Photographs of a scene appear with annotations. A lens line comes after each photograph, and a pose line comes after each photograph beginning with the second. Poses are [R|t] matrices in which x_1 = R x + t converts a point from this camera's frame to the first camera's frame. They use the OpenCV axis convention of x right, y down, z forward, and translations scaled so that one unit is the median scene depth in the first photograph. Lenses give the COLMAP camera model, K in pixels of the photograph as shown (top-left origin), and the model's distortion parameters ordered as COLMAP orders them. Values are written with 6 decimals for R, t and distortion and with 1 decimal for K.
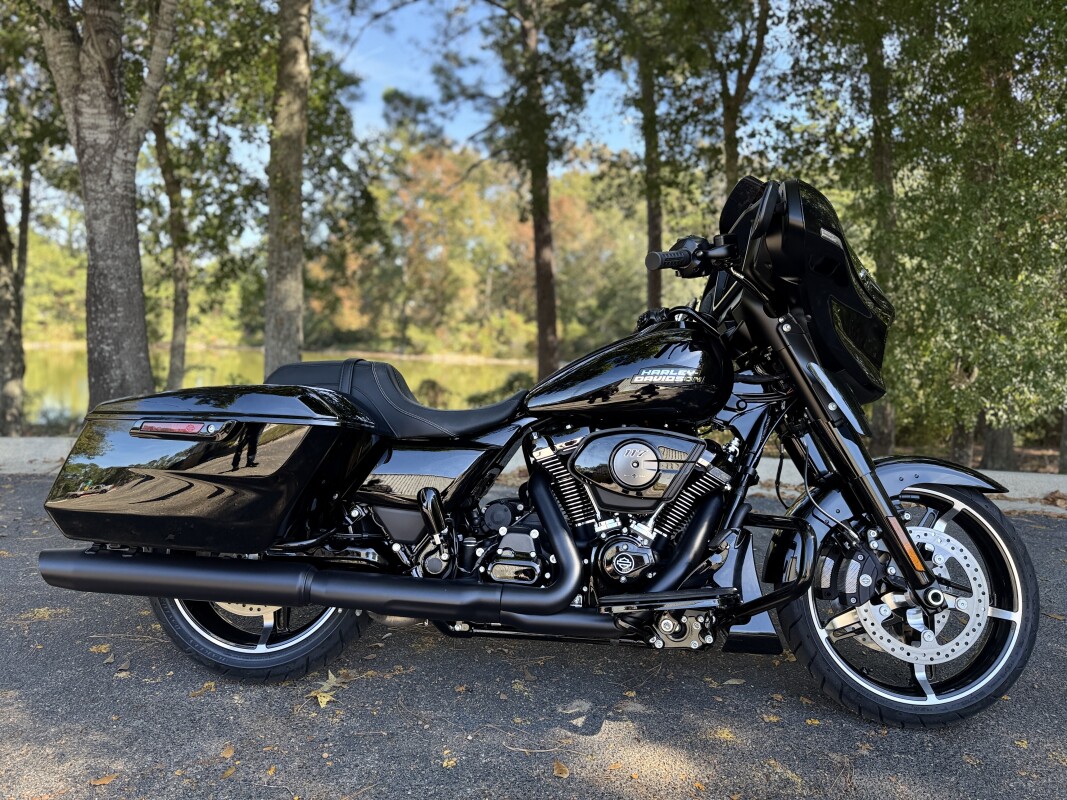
lens RADIAL K [[807.1, 0, 517.0], [0, 807.1, 389.0], [0, 0, 1]] dist [0.029946, -0.044987]
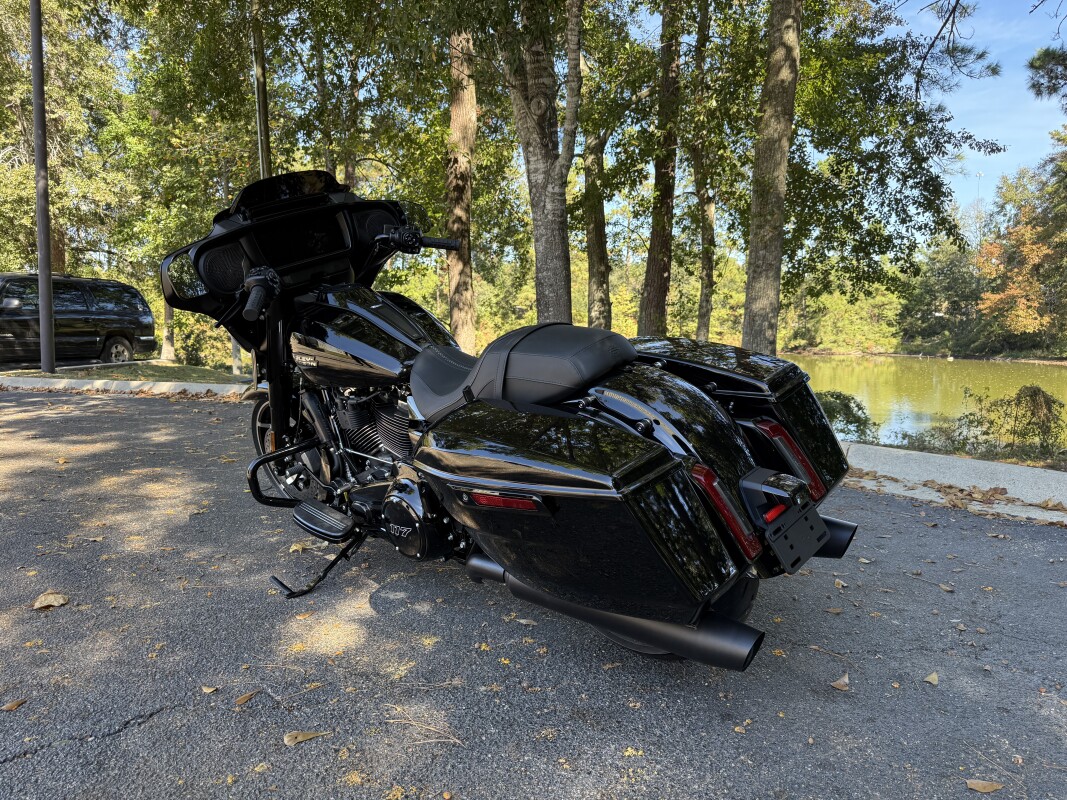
lens RADIAL K [[807.1, 0, 541.9], [0, 807.1, 404.8], [0, 0, 1]] dist [0.029946, -0.044987]
pose [[0.673682, 0.041577, -0.737851, 0.272498], [-0.038023, 0.999044, 0.021578, 0.014920], [0.738042, 0.013519, 0.674619, 0.078087]]
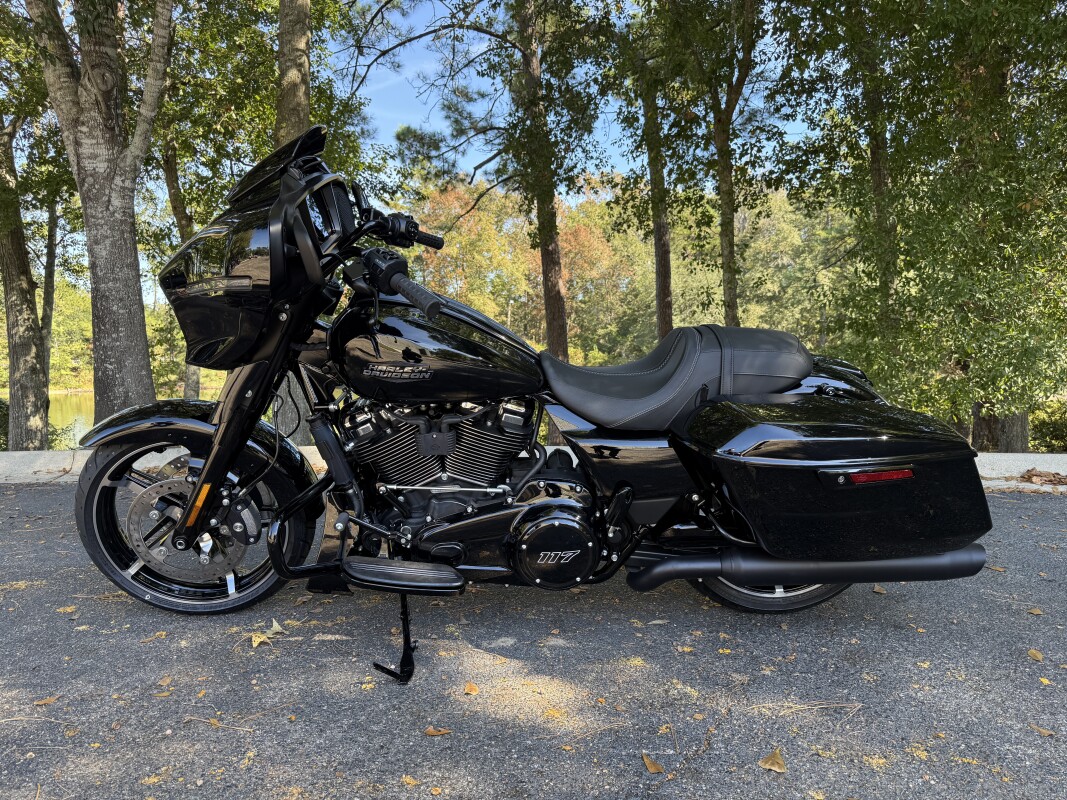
lens RADIAL K [[807.1, 0, 522.0], [0, 807.1, 404.4], [0, 0, 1]] dist [0.029946, -0.044987]
pose [[0.998846, -0.033966, -0.033959, 0.035192], [0.033076, 0.999103, -0.026442, 0.026248], [0.034827, 0.025288, 0.999073, -0.014664]]
